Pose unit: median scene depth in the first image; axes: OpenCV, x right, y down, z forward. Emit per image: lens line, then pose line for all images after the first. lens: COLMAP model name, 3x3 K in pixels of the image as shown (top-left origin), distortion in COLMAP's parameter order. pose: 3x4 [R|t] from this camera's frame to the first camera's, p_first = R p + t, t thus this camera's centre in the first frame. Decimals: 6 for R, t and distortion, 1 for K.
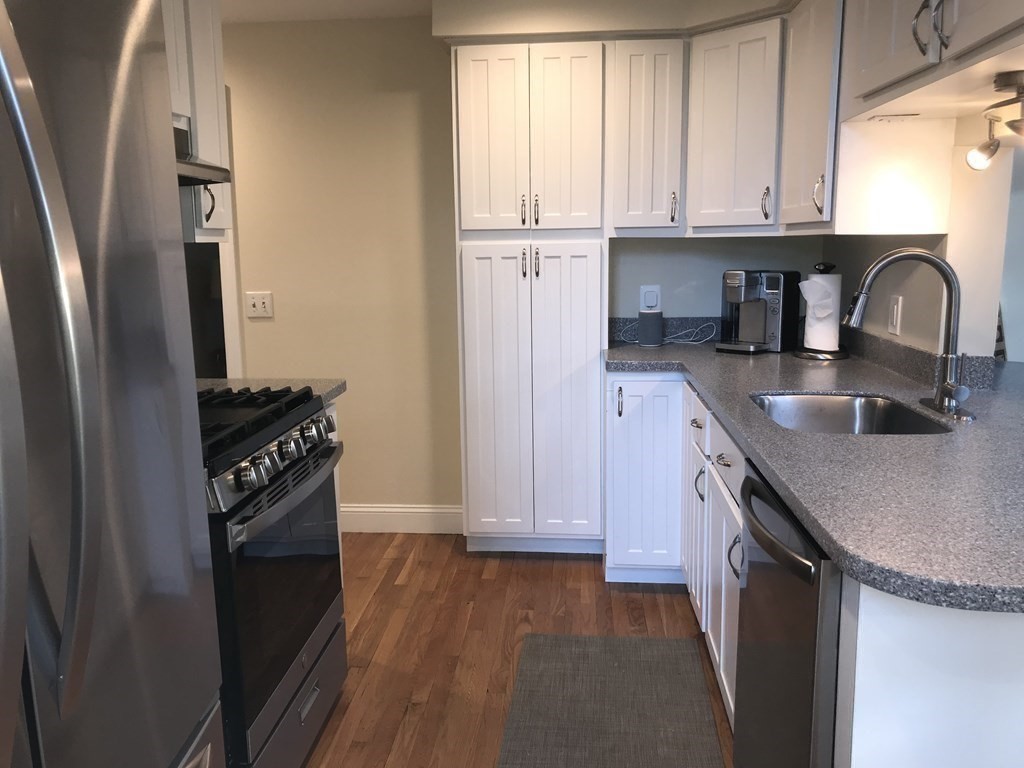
lens RADIAL K [[838.6, 0, 499.2], [0, 838.6, 382.2], [0, 0, 1]] dist [0.163429, -0.498638]
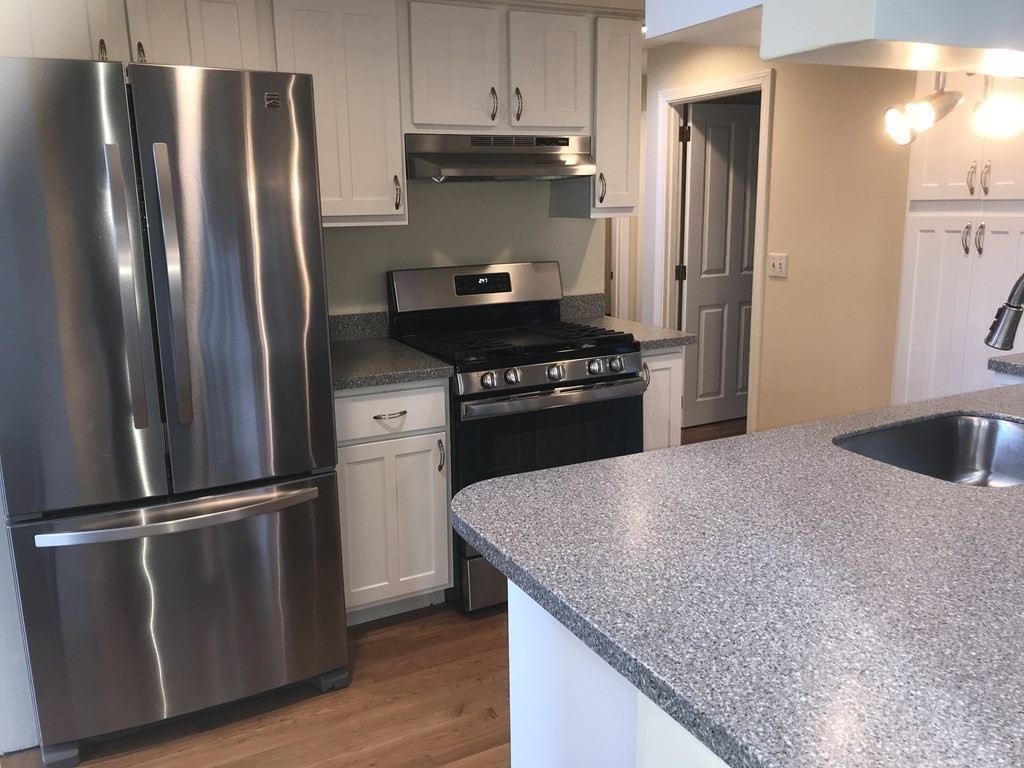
lens RADIAL K [[840.2, 0, 504.4], [0, 840.2, 376.0], [0, 0, 1]] dist [0.065869, -0.084252]
pose [[0.535569, 0.177719, -0.825580, 0.538937], [-0.128347, 0.983379, 0.128427, -0.051399], [0.834682, 0.037179, 0.549477, 0.105187]]
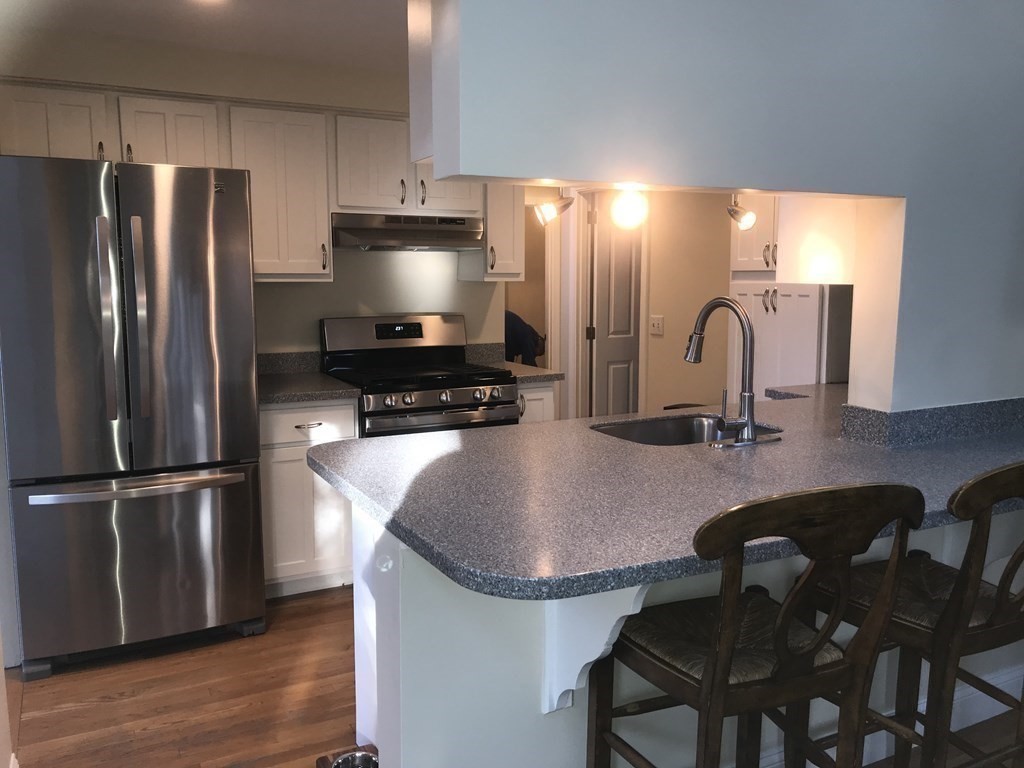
lens RADIAL K [[838.6, 0, 499.2], [0, 838.6, 382.2], [0, 0, 1]] dist [0.163429, -0.498638]
pose [[0.534655, 0.117911, -0.836804, 0.822660], [-0.143950, 0.988454, 0.047306, -0.033105], [0.832720, 0.095166, 0.545455, 0.076291]]
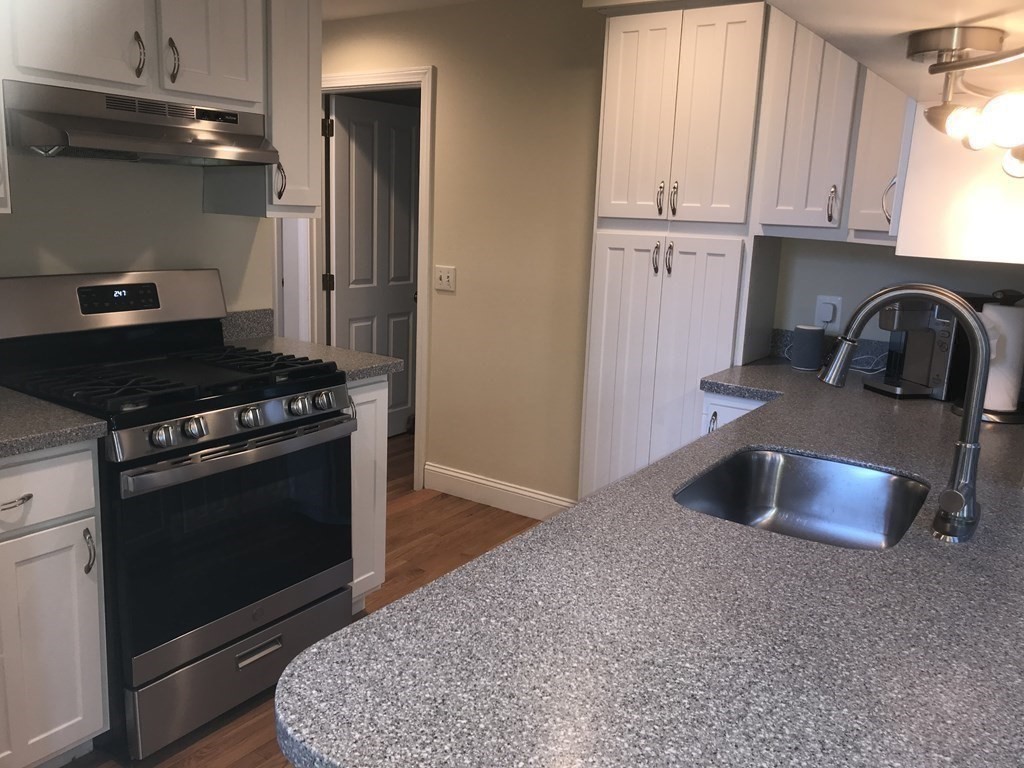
lens RADIAL K [[840.2, 0, 504.4], [0, 840.2, 376.0], [0, 0, 1]] dist [0.065869, -0.084252]
pose [[0.869817, 0.144754, -0.471662, 0.332331], [-0.132190, 0.989414, 0.059874, -0.049460], [0.475336, 0.010270, 0.879744, 0.136517]]
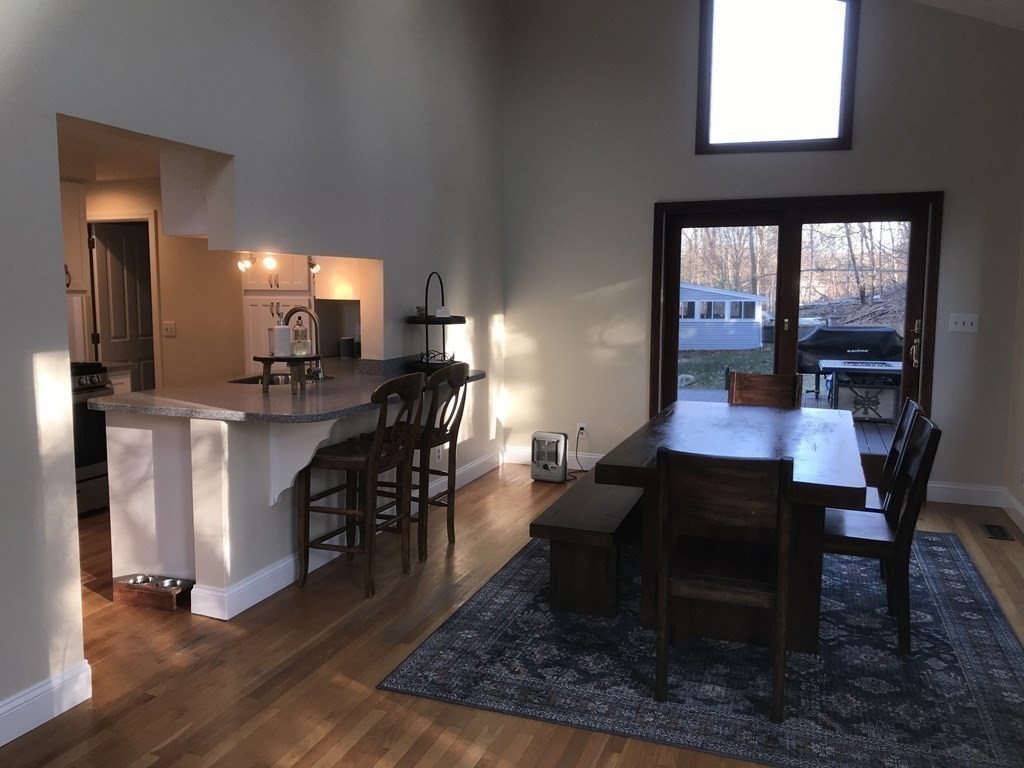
lens RADIAL K [[844.8, 0, 503.6], [0, 844.8, 377.3], [0, 0, 1]] dist [0.022172, -0.001375]
pose [[0.964938, 0.042570, -0.259004, 0.995257], [-0.057294, 0.997126, -0.049564, 0.067874], [0.256149, 0.062666, 0.964604, -0.624309]]
